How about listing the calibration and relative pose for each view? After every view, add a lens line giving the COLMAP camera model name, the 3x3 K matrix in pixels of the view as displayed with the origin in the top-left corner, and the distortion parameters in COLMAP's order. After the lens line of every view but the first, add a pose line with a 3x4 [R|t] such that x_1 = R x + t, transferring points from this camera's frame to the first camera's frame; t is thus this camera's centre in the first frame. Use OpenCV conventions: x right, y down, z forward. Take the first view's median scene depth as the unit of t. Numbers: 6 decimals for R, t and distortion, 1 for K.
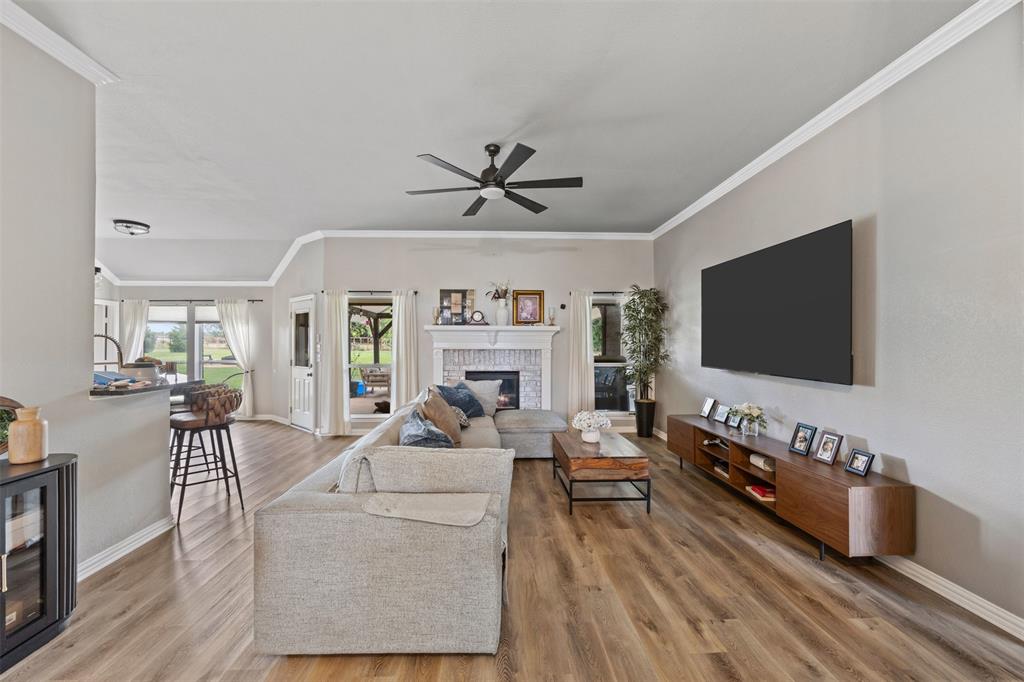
lens RADIAL K [[414.5, 0, 509.5], [0, 414.5, 341.6], [0, 0, 1]] dist [-0.000599, 0.001106]
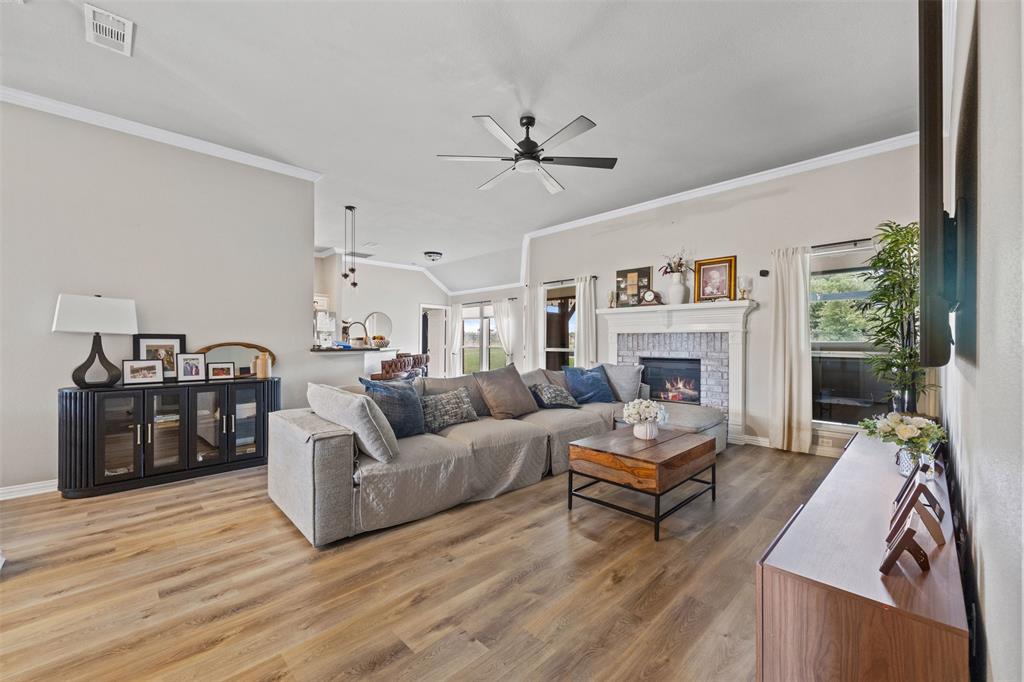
lens RADIAL K [[414.5, 0, 506.8], [0, 414.5, 340.9], [0, 0, 1]] dist [-0.000599, 0.001106]
pose [[0.662157, -0.000110, -0.749365, 0.510755], [0.001528, 0.999998, 0.001204, 0.044786], [0.749364, -0.001943, 0.662156, 0.232493]]
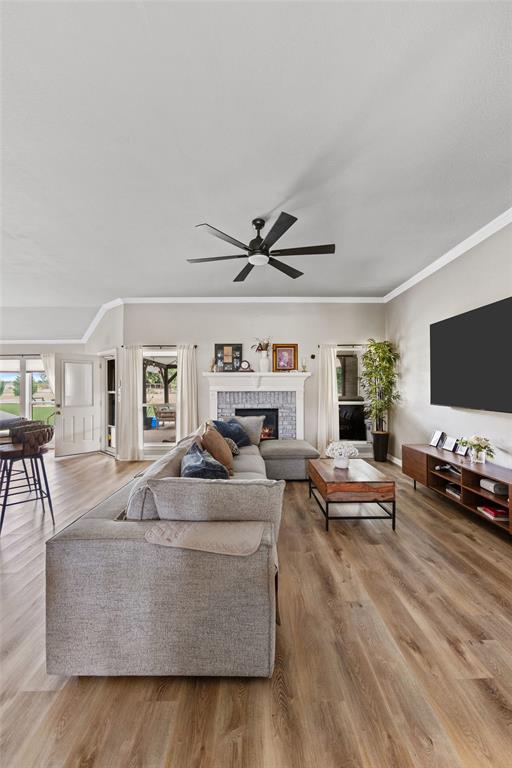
lens RADIAL K [[310.9, 0, 258.2], [0, 310.9, 385.7], [0, 0, 1]] dist [-0.000599, 0.001106]
pose [[0.999642, -0.006077, -0.026068, -0.016086], [0.006021, 0.999979, -0.002223, 0.004517], [0.026081, 0.002065, 0.999658, 0.079962]]
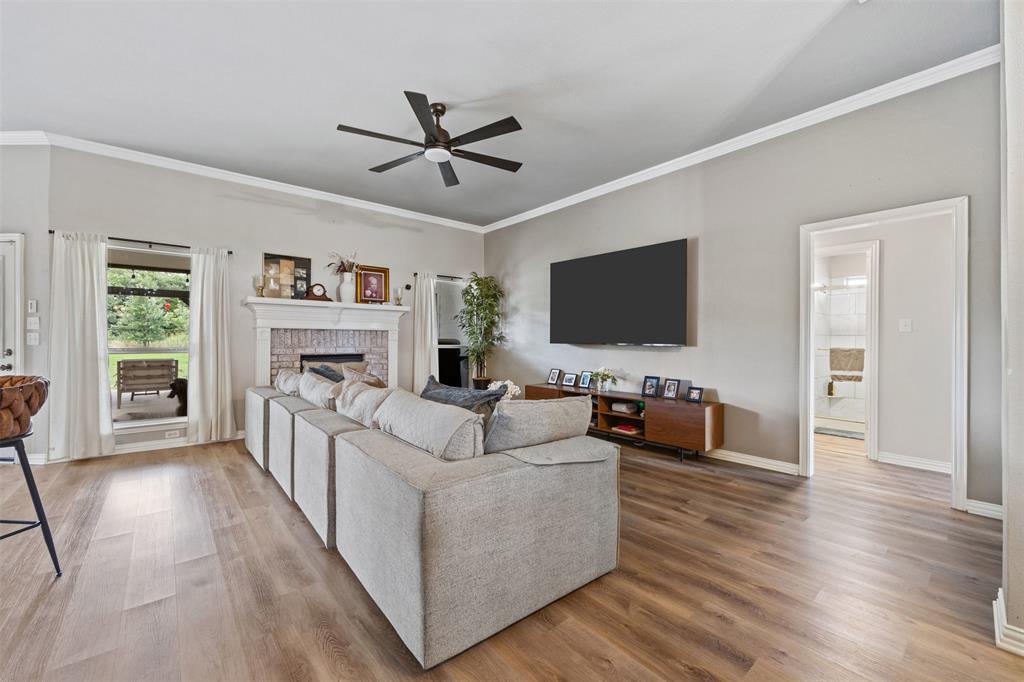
lens RADIAL K [[414.5, 0, 511.3], [0, 414.5, 340.2], [0, 0, 1]] dist [-0.000599, 0.001106]
pose [[0.790278, 0.000530, 0.612748, -0.373916], [-0.004344, 0.999979, 0.004738, 0.046768], [-0.612733, -0.006407, 0.790264, 0.108087]]
